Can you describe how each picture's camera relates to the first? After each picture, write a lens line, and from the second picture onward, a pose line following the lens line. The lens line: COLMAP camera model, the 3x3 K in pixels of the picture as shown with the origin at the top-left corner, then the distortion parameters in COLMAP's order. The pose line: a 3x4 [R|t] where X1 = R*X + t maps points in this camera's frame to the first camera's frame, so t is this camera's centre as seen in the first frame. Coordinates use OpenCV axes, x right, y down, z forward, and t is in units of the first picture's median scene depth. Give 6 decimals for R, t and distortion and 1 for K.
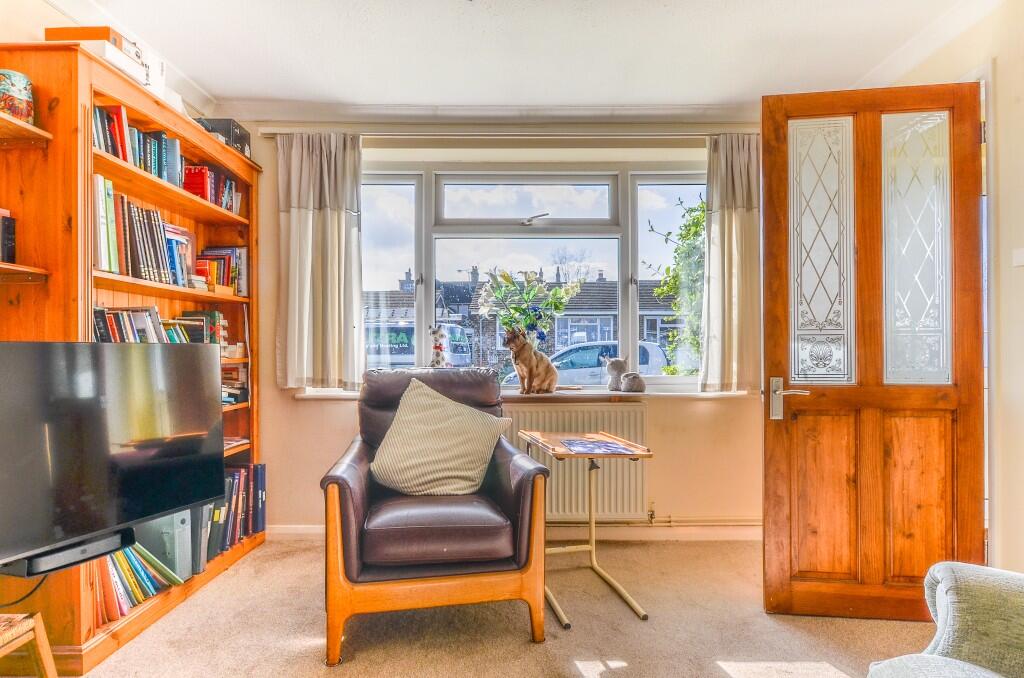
lens RADIAL K [[573.5, 0, 517.9], [0, 573.5, 345.2], [0, 0, 1]] dist [-0.002121, -0.005579]
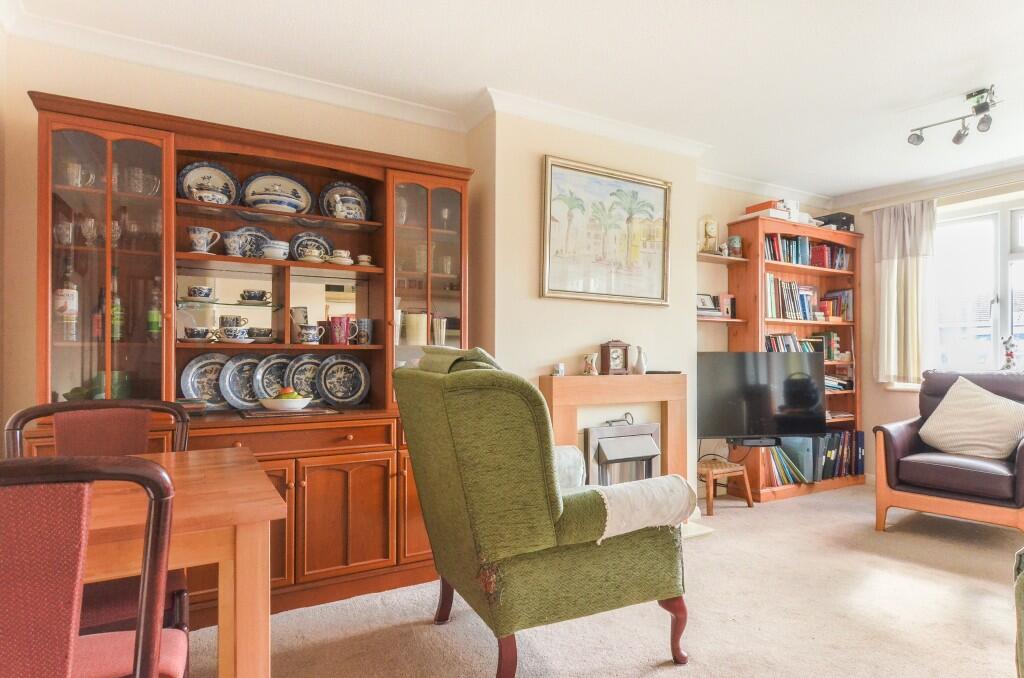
lens RADIAL K [[573.5, 0, 546.0], [0, 573.5, 354.5], [0, 0, 1]] dist [-0.002121, -0.005579]
pose [[0.530118, 0.001916, -0.847921, 0.492998], [0.001066, 0.999995, 0.002926, -0.001716], [0.847923, -0.002455, 0.530114, -0.640167]]
